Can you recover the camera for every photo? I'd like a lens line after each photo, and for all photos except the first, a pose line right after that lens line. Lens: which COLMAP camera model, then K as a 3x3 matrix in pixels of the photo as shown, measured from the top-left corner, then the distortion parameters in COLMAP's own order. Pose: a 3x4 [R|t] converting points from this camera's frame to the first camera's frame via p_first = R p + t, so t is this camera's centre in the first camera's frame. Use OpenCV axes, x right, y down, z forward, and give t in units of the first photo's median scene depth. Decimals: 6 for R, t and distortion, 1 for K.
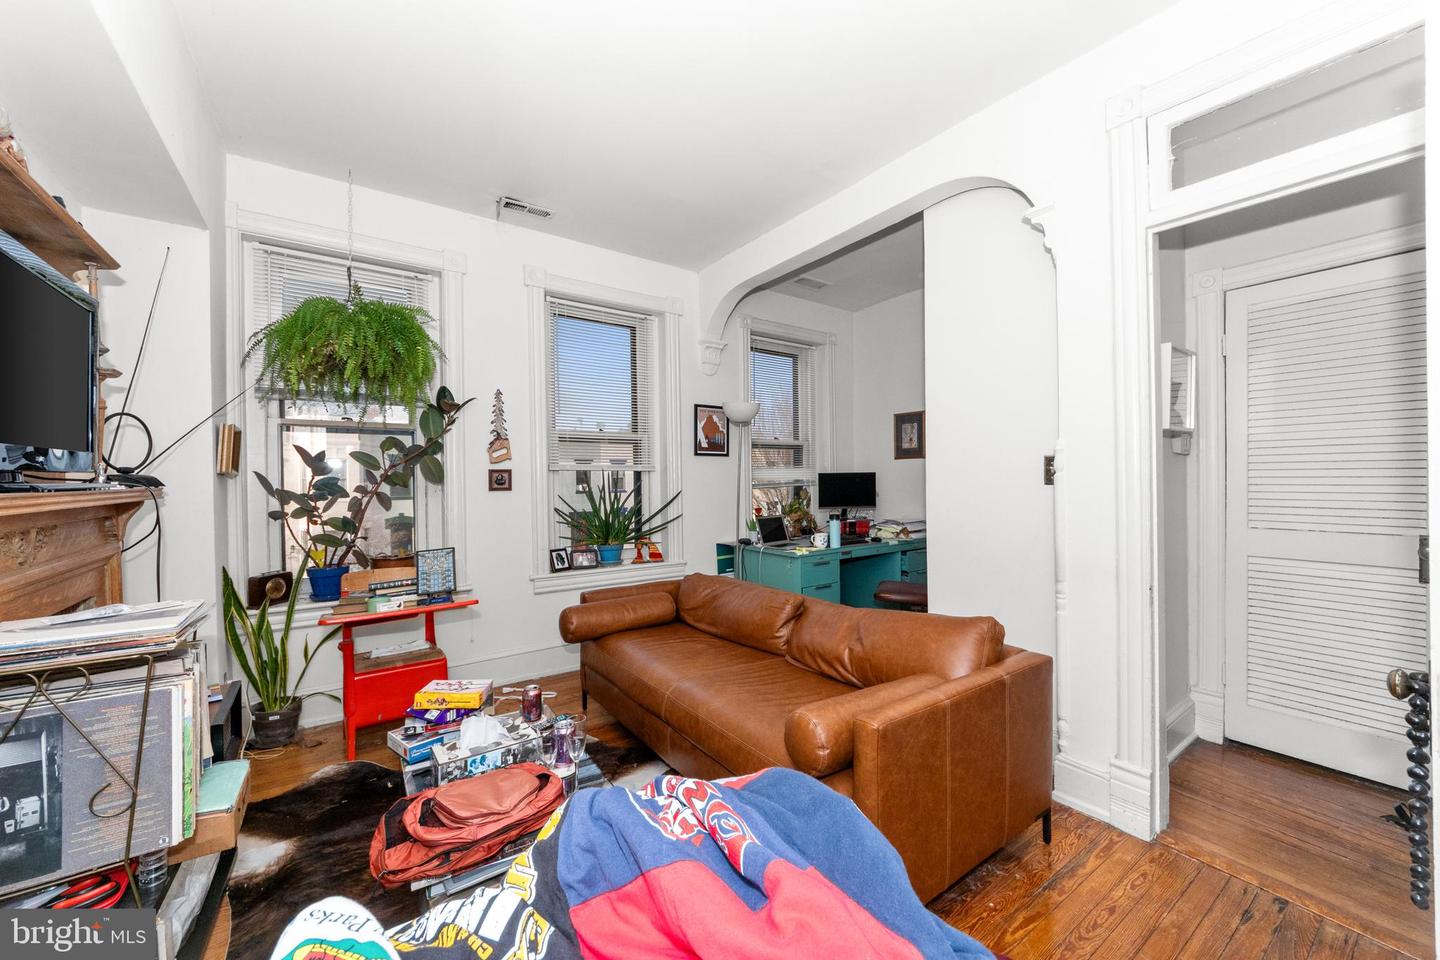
lens RADIAL K [[549.3, 0, 749.5], [0, 549.3, 481.5], [0, 0, 1]] dist [-0.003244, -0.002830]
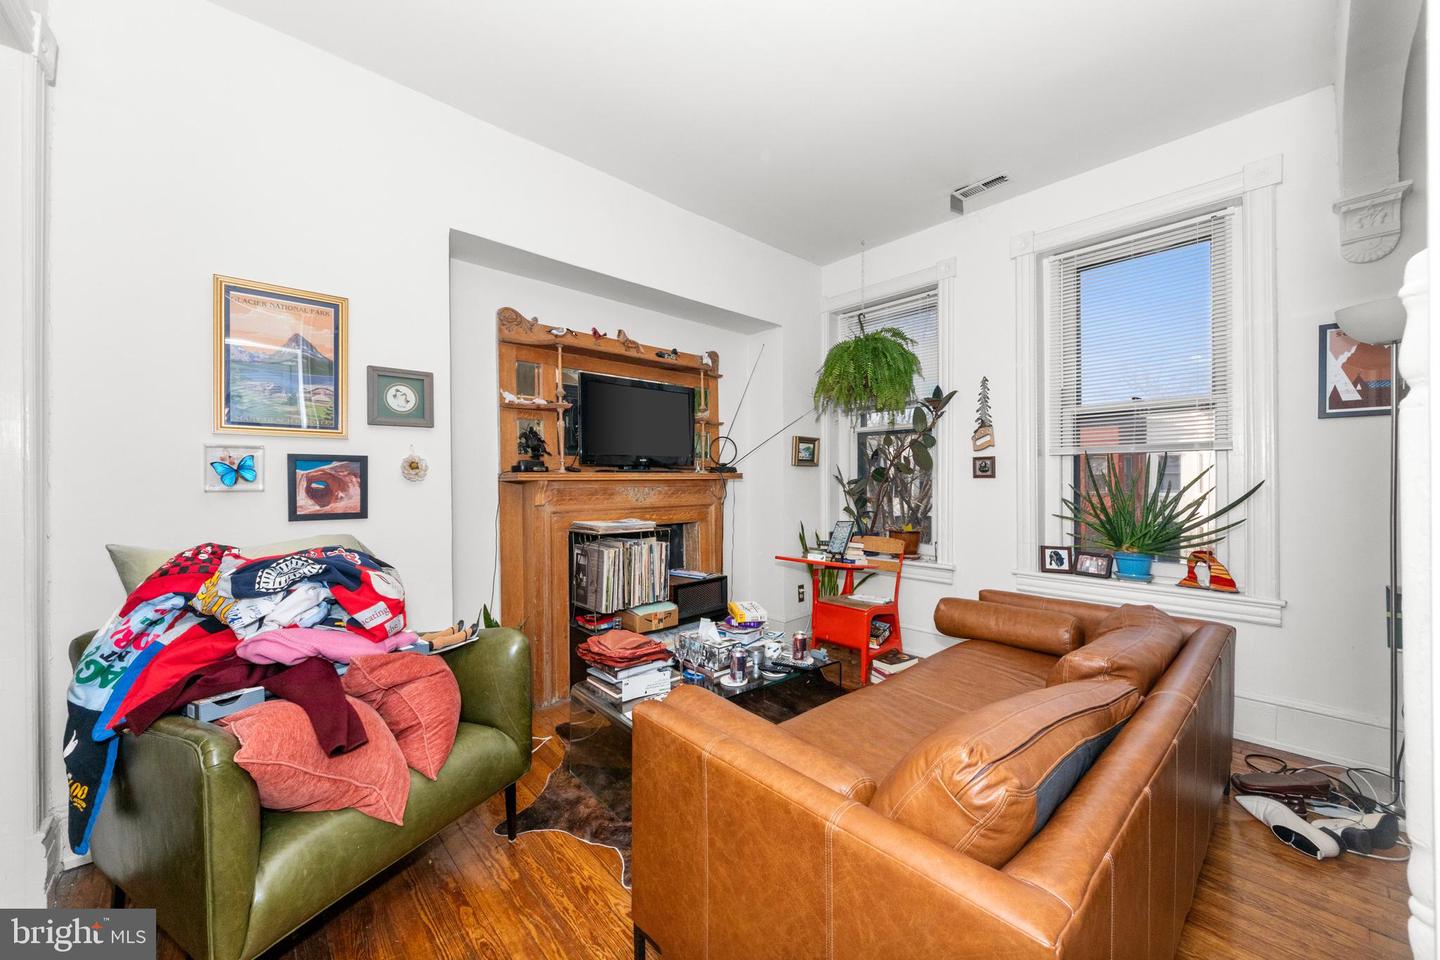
lens RADIAL K [[549.3, 0, 734.1], [0, 549.3, 484.6], [0, 0, 1]] dist [-0.003244, -0.002830]
pose [[0.093168, 0.012960, -0.995566, 0.432494], [0.001549, 0.999912, 0.013162, 0.012747], [0.995649, -0.002768, 0.093140, 0.390532]]
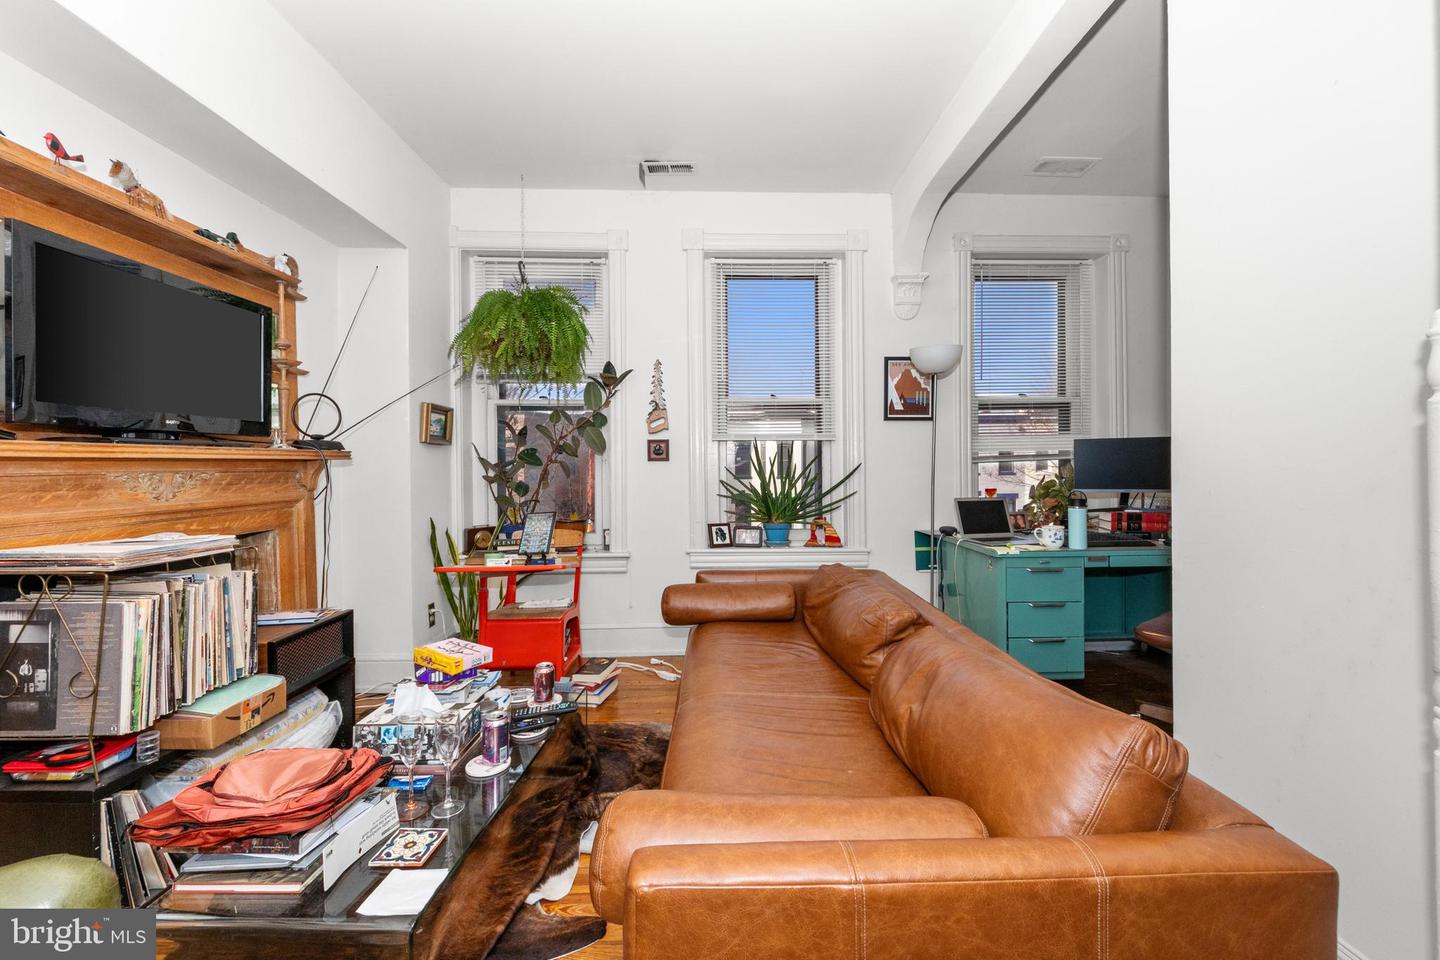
lens RADIAL K [[549.3, 0, 732.2], [0, 549.3, 470.2], [0, 0, 1]] dist [-0.003244, -0.002830]
pose [[0.816077, 0.007951, -0.577889, 0.203122], [-0.002464, 0.999944, 0.010277, 0.019934], [0.577939, -0.006963, 0.816051, 0.224812]]
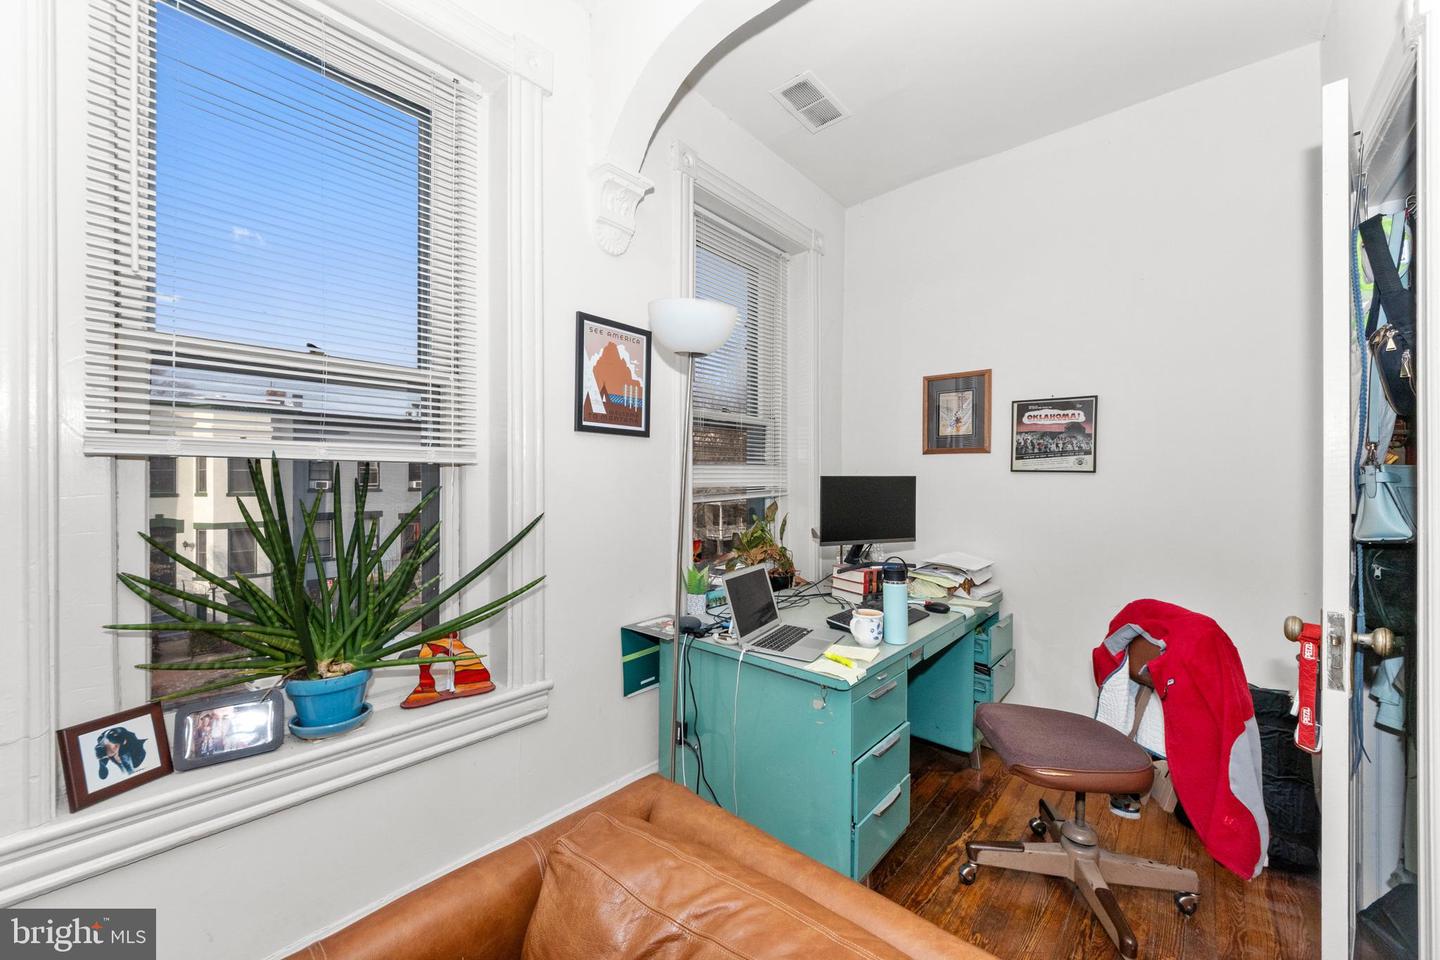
lens RADIAL K [[549.3, 0, 720.0], [0, 549.3, 482.9], [0, 0, 1]] dist [-0.003244, -0.002830]
pose [[0.981177, 0.013884, 0.192610, -0.077880], [-0.013838, 0.999903, -0.001580, -0.007865], [-0.192614, -0.001115, 0.981274, 0.604890]]
